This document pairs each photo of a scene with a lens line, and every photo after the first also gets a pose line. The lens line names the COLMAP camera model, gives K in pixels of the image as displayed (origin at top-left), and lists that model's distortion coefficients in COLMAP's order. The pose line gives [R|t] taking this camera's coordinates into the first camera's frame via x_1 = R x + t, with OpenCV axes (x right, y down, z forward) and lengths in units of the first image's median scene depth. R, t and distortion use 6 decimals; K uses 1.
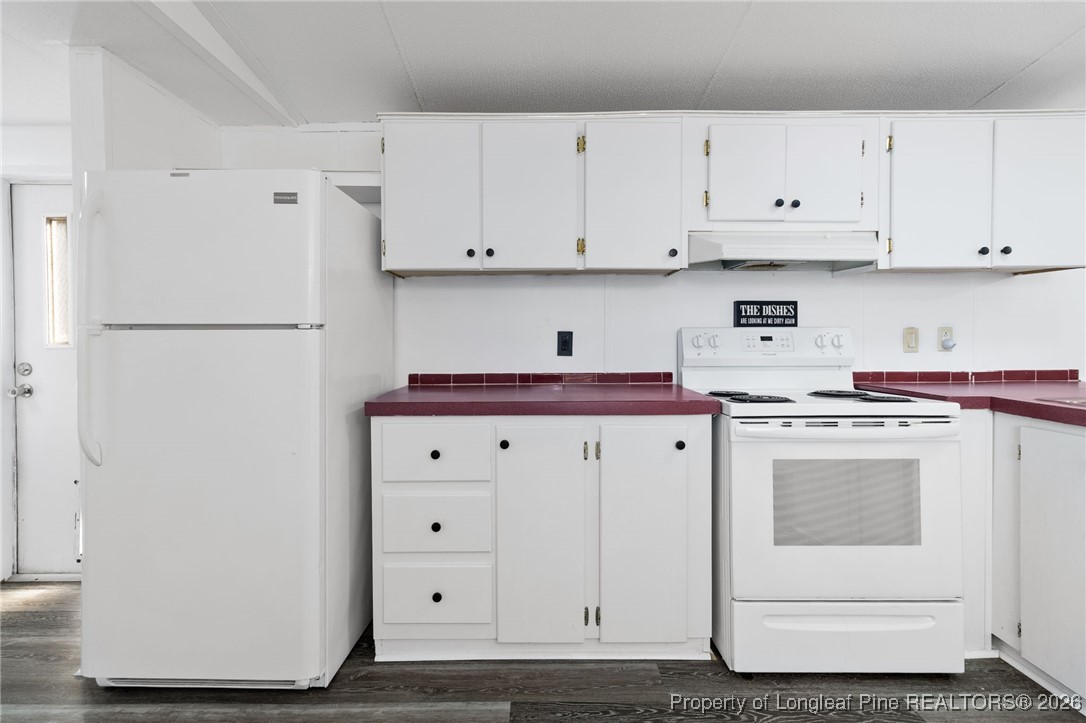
lens RADIAL K [[502.3, 0, 538.7], [0, 502.3, 344.2], [0, 0, 1]] dist [0.002575, 0.001012]
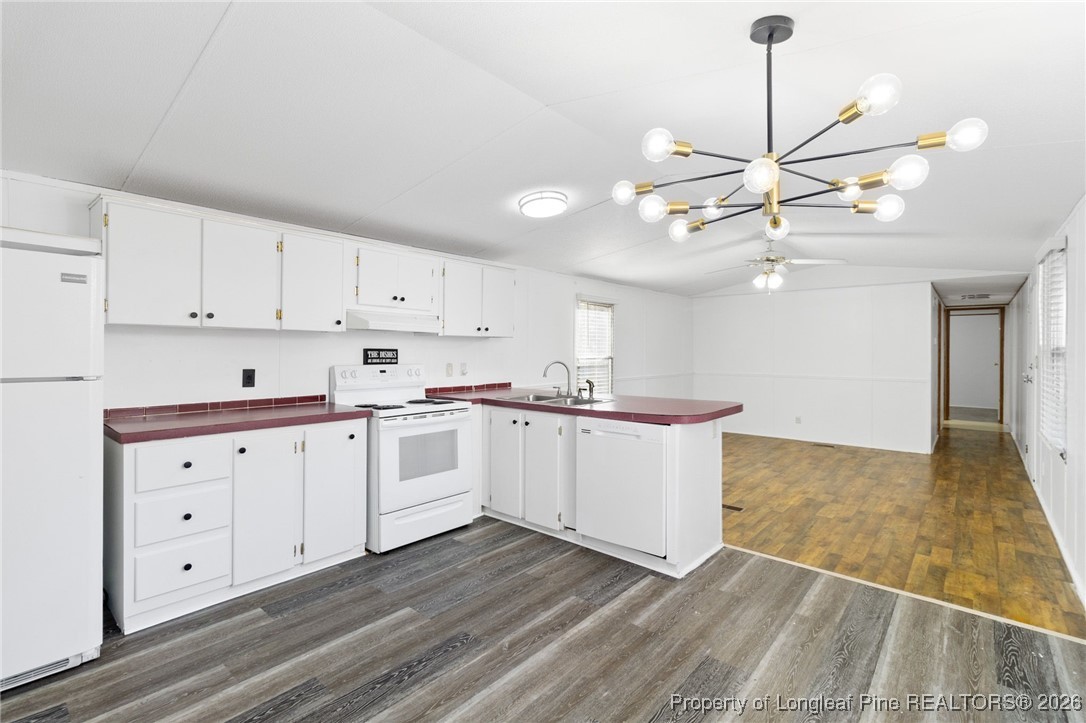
lens RADIAL K [[502.3, 0, 539.7], [0, 502.3, 351.1], [0, 0, 1]] dist [0.002575, 0.001012]
pose [[0.655637, 0.006898, 0.755045, -0.554761], [-0.000900, 0.999965, -0.008354, -0.076805], [-0.755076, 0.004797, 0.655620, -0.588809]]
